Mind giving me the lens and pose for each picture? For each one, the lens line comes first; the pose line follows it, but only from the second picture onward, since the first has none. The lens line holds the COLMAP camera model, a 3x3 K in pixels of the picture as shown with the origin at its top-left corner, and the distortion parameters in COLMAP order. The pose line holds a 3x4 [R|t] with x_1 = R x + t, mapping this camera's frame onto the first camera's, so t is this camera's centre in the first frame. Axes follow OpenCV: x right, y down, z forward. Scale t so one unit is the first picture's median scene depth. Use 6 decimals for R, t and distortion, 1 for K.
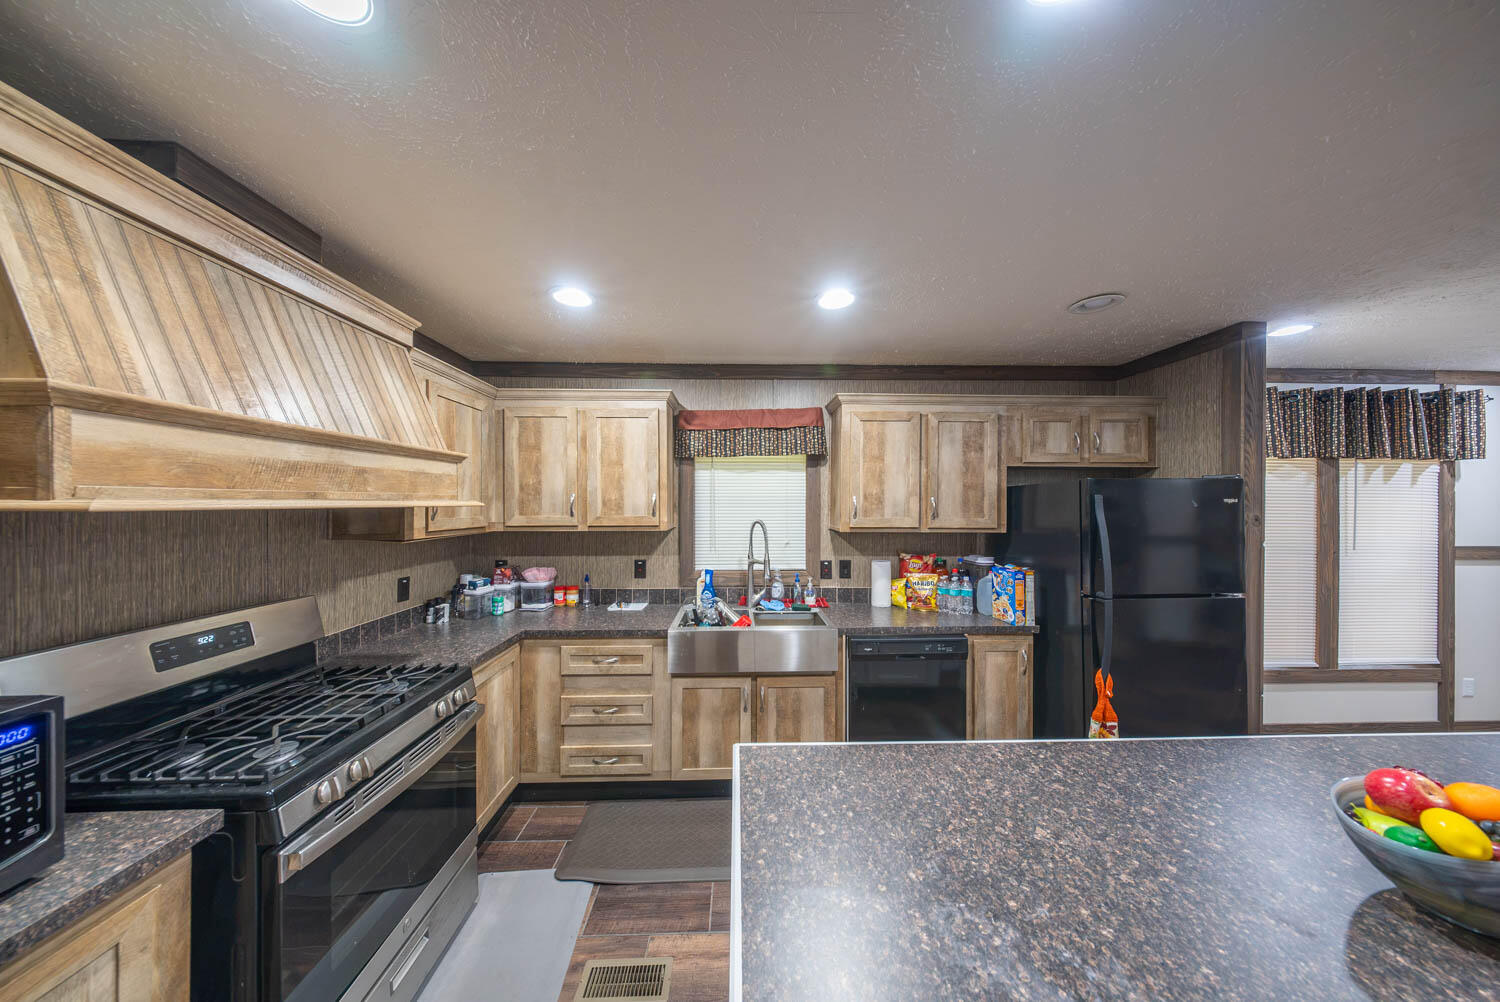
lens RADIAL K [[441.3, 0, 750.8], [0, 441.3, 504.5], [0, 0, 1]] dist [0.002477, -0.001661]
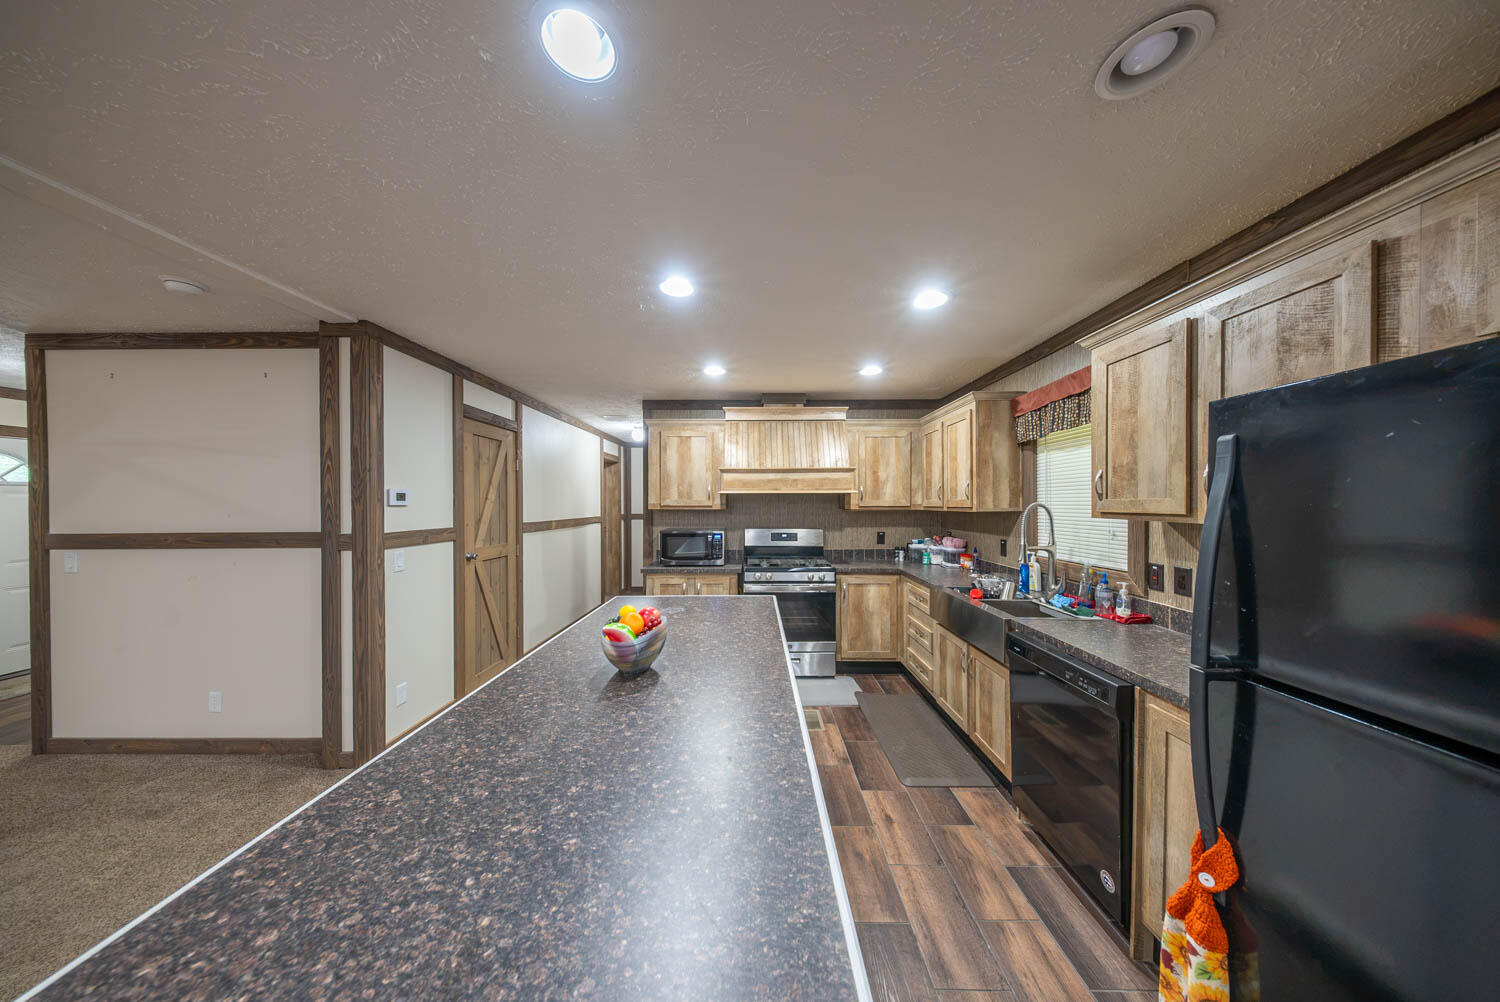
lens RADIAL K [[441.3, 0, 750.5], [0, 441.3, 505.6], [0, 0, 1]] dist [0.002477, -0.001661]
pose [[-0.033813, 0.004858, -0.999416, 0.987114], [-0.000242, 0.999988, 0.004869, 0.036748], [0.999428, 0.000407, -0.033812, 0.432612]]
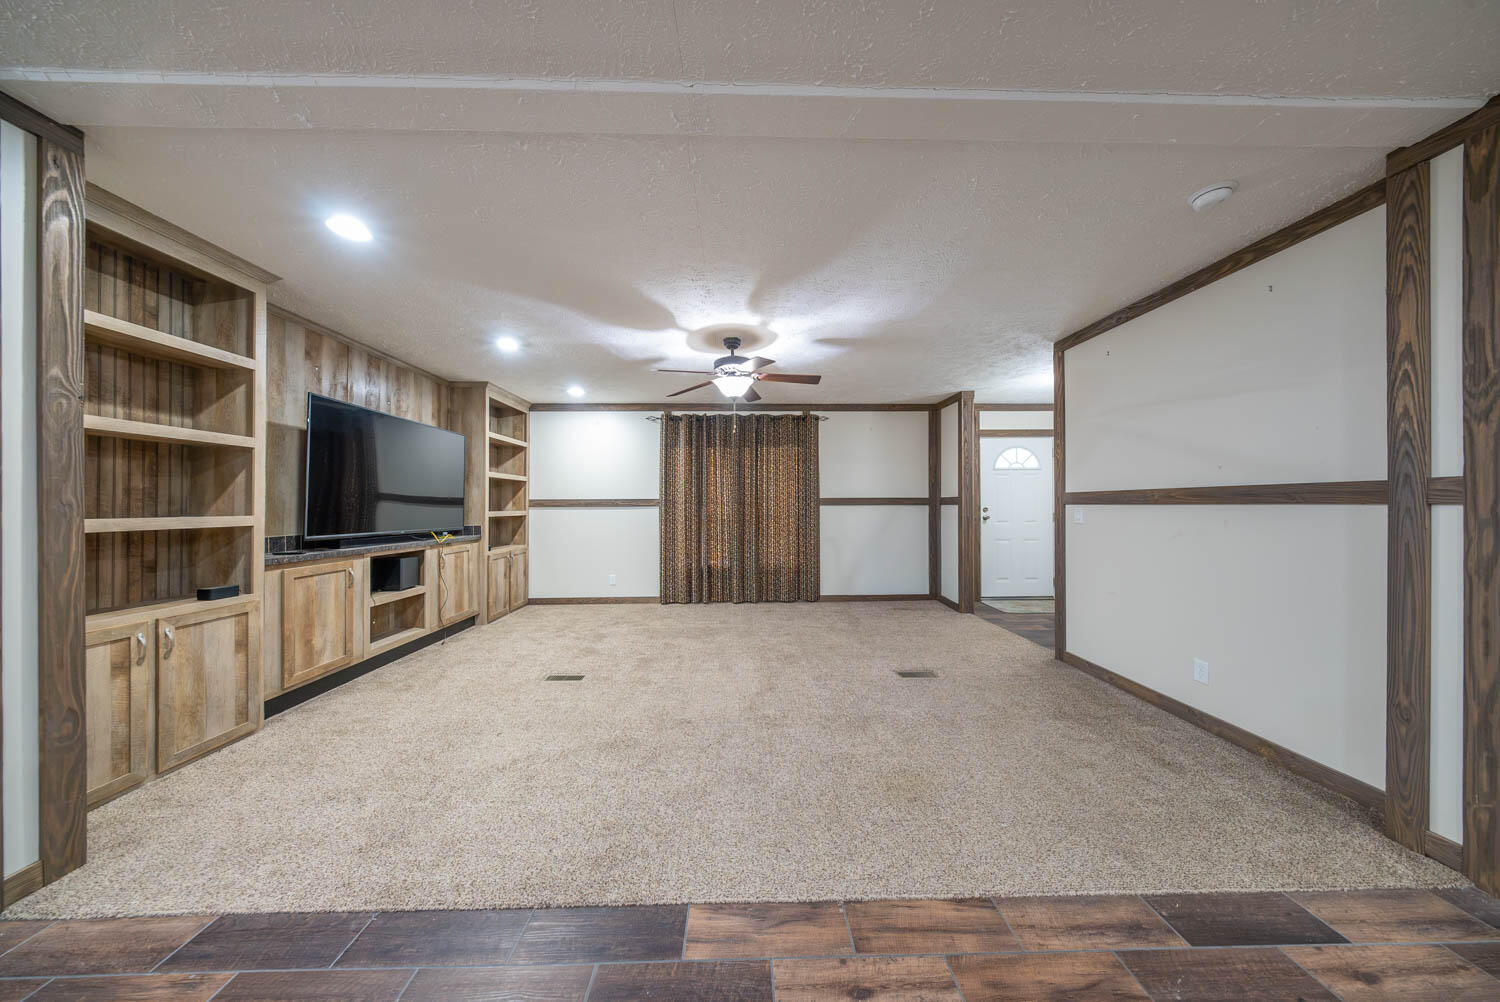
lens RADIAL K [[441.3, 0, 749.7], [0, 441.3, 504.6], [0, 0, 1]] dist [0.002477, -0.001661]
pose [[-0.999994, 0.002657, 0.002117, 0.969536], [0.002668, 0.999985, 0.004815, 0.131127], [-0.002105, 0.004821, -0.999986, 0.108834]]
